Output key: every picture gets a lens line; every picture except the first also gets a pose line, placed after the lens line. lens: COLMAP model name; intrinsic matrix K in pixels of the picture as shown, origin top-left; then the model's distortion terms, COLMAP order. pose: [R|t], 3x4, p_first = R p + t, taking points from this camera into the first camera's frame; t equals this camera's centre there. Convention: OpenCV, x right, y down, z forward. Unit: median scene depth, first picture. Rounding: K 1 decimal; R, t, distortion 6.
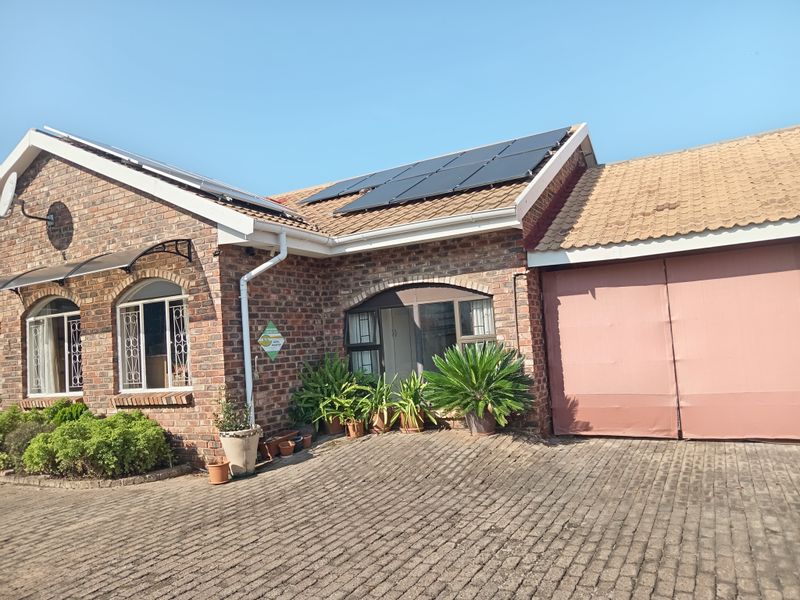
lens RADIAL K [[592.7, 0, 400.0], [0, 592.7, 300.0], [0, 0, 1]] dist [0.031951, -0.059146]
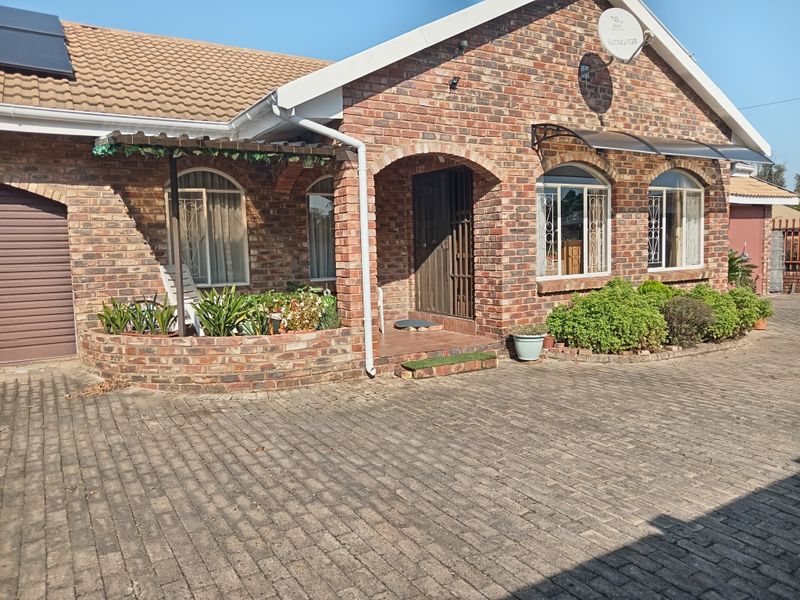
lens RADIAL K [[587.6, 0, 400.0], [0, 587.6, 300.0], [0, 0, 1]] dist [0.038148, -0.091528]
pose [[0.505048, -0.021272, 0.862829, -1.679069], [-0.072768, 0.995087, 0.067126, 0.176421], [-0.860018, -0.096688, 0.501019, 0.892221]]
